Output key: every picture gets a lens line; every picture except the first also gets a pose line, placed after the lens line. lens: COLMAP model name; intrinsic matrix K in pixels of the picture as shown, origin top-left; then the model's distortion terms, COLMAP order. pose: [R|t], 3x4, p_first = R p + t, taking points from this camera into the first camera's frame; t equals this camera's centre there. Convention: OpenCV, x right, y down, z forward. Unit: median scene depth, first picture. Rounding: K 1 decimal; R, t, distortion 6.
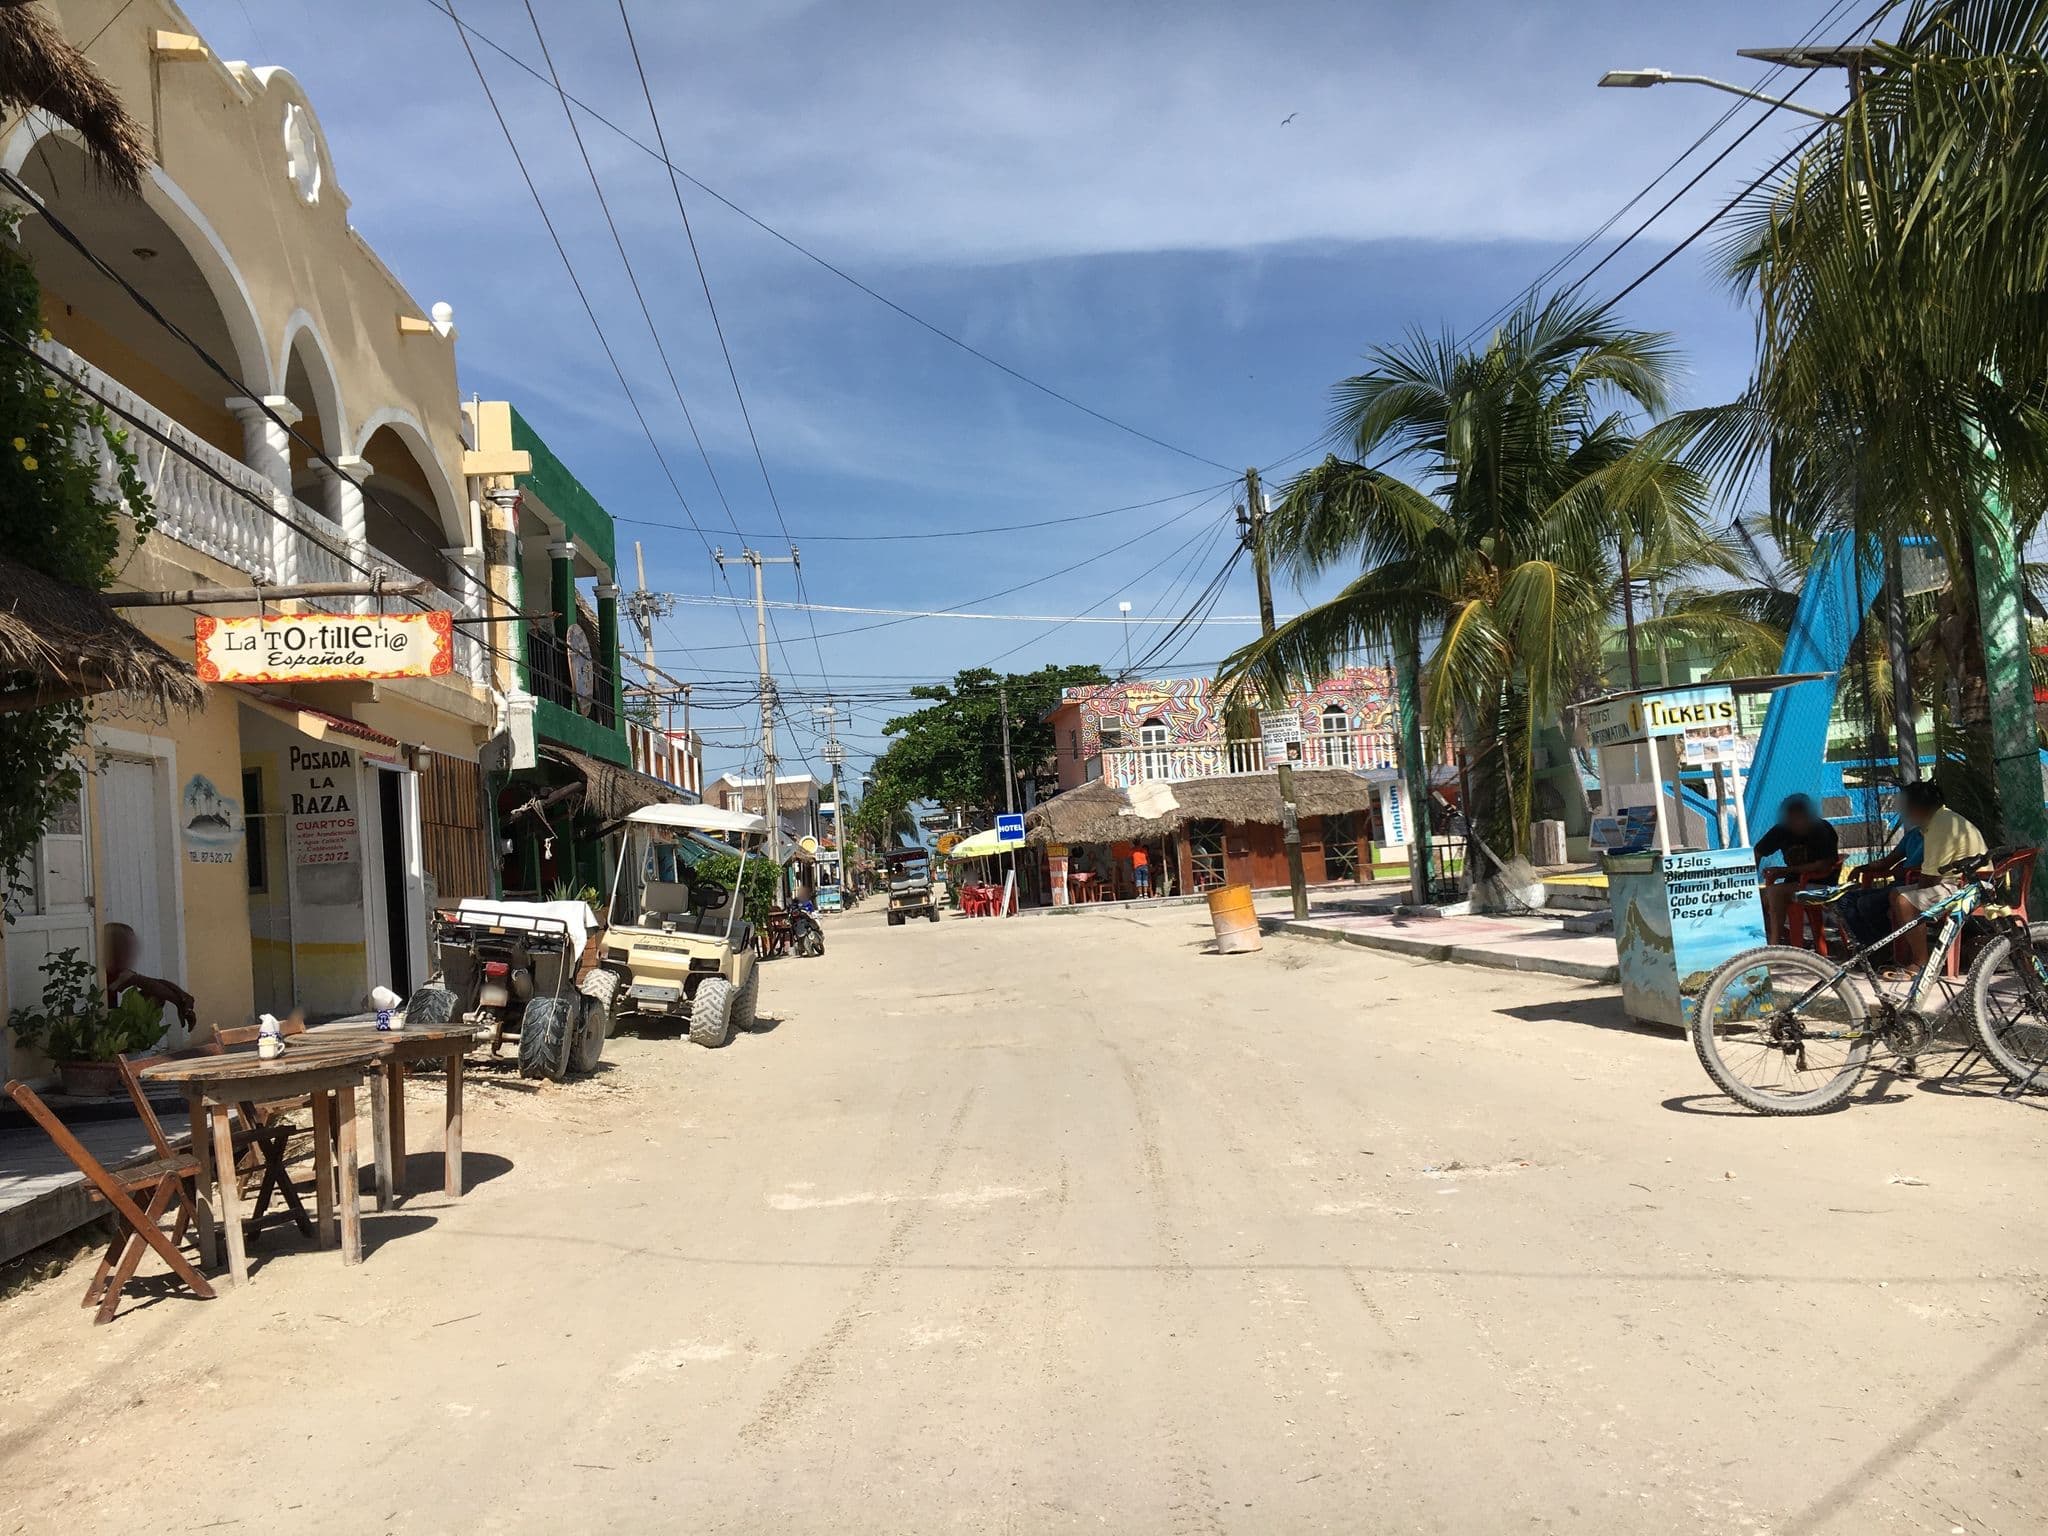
lens RADIAL K [[1737.3, 0, 1024.0], [0, 1737.3, 768.0], [0, 0, 1]] dist [-0.001612, -0.002496]
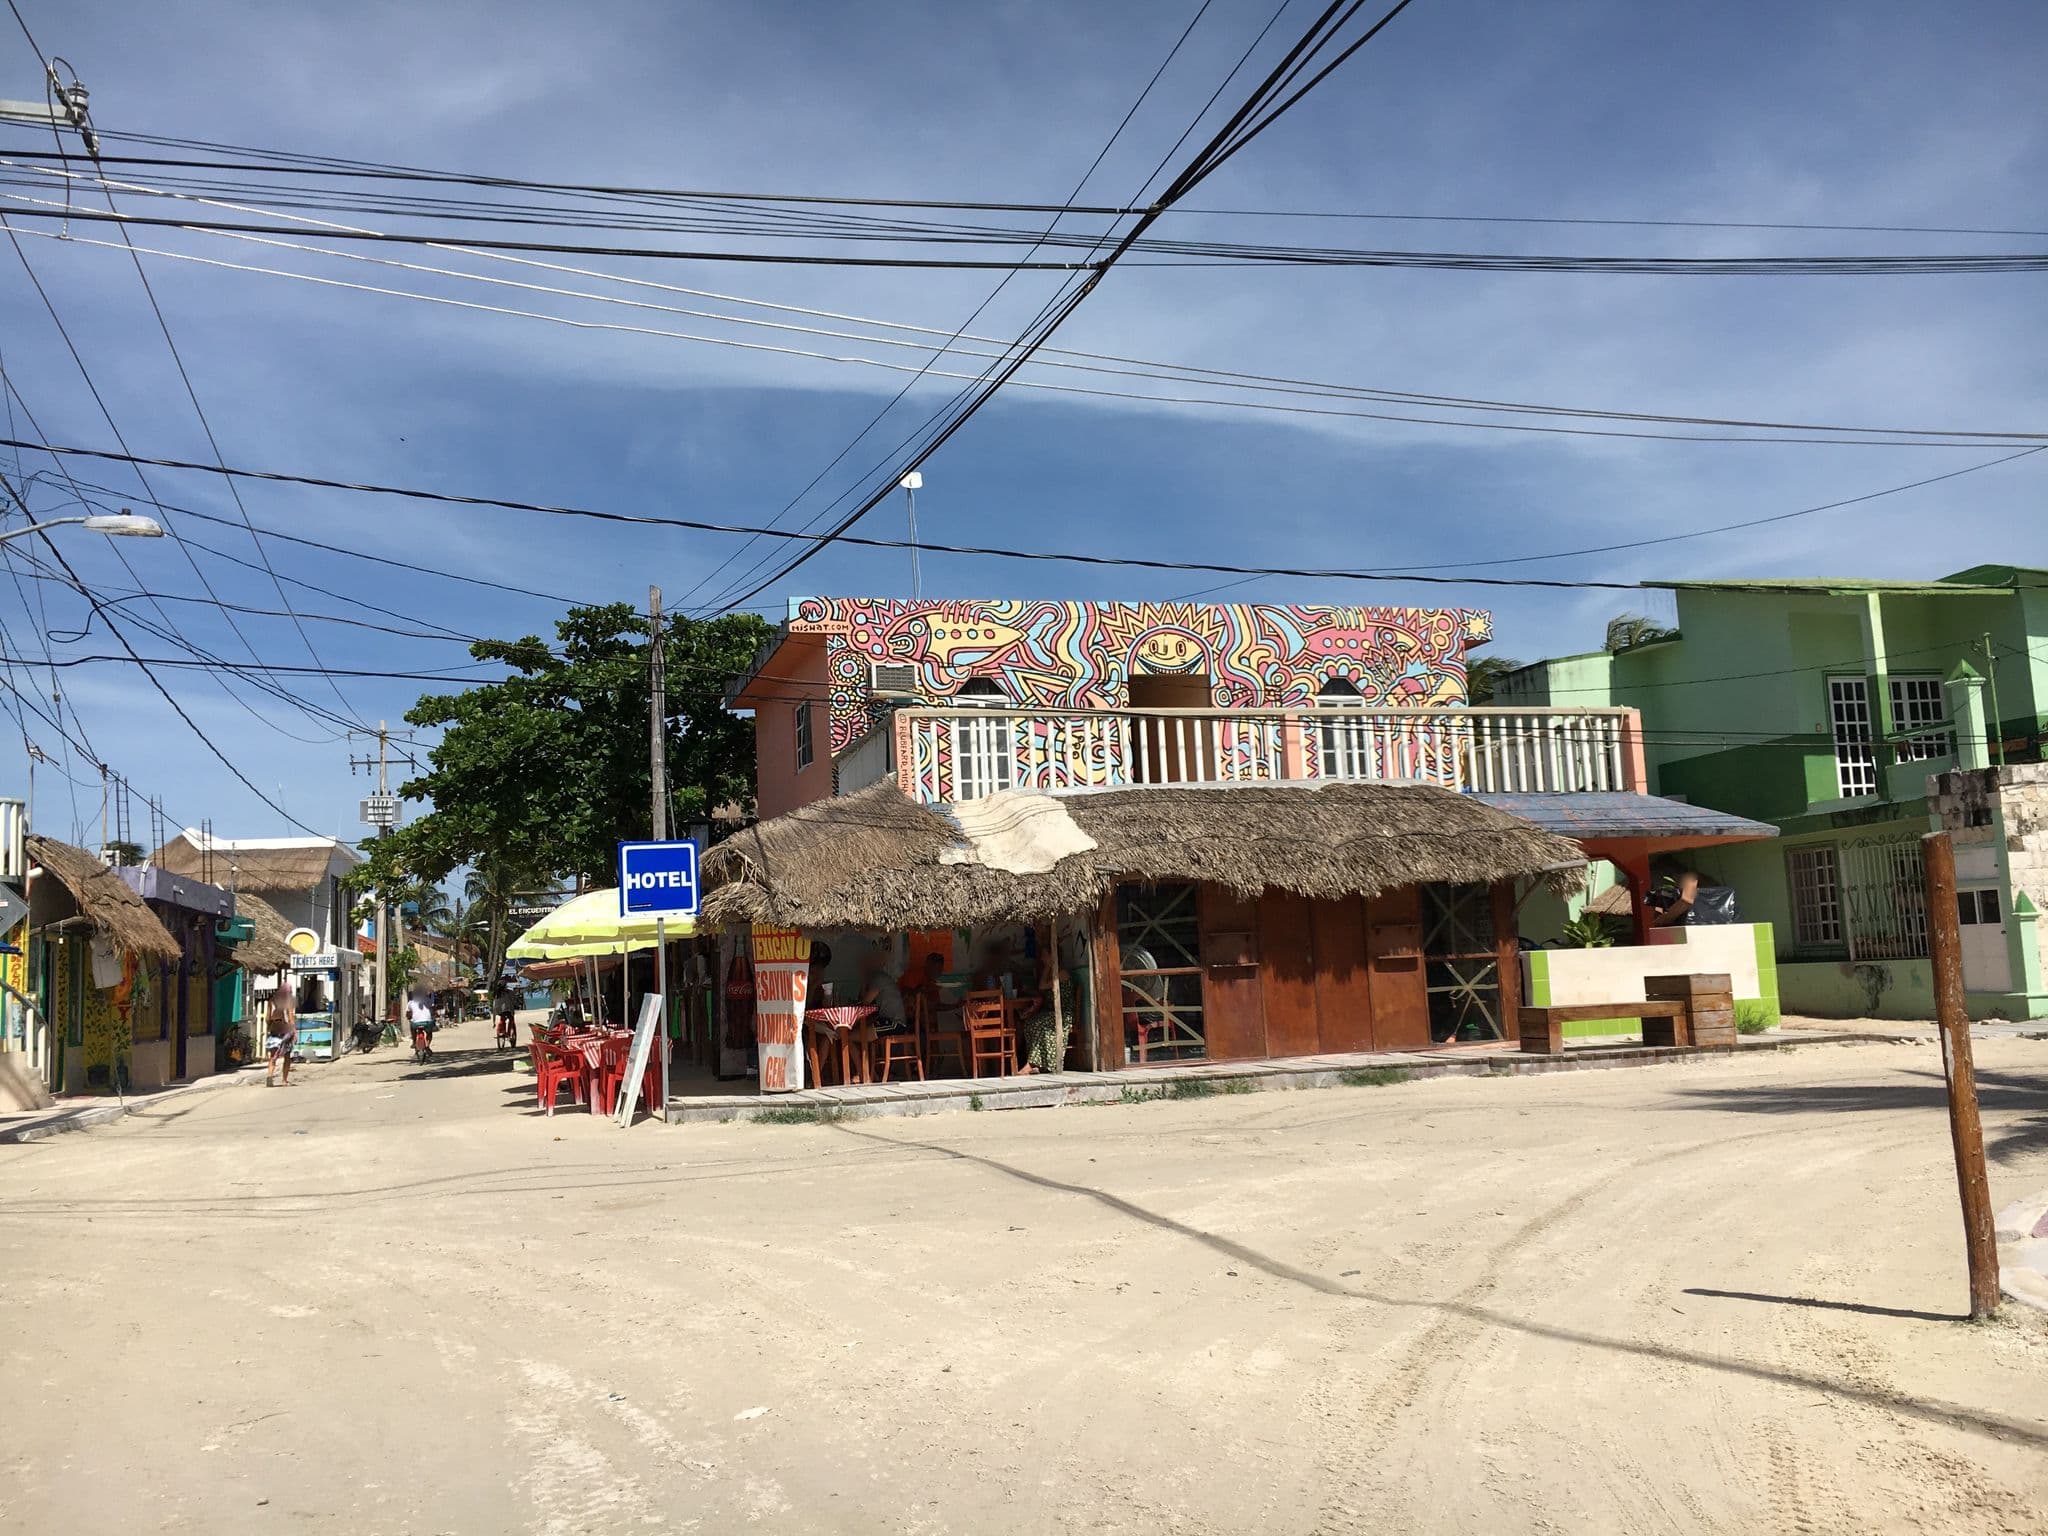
lens RADIAL K [[1552.5, 0, 1022.3], [0, 1552.5, 849.1], [0, 0, 1]] dist [0.089843, 0.000451]
pose [[0.974720, 0.049771, 0.217818, -0.004844], [-0.041897, 0.998296, -0.040624, 0.037746], [-0.219468, 0.030471, 0.975144, 0.650401]]
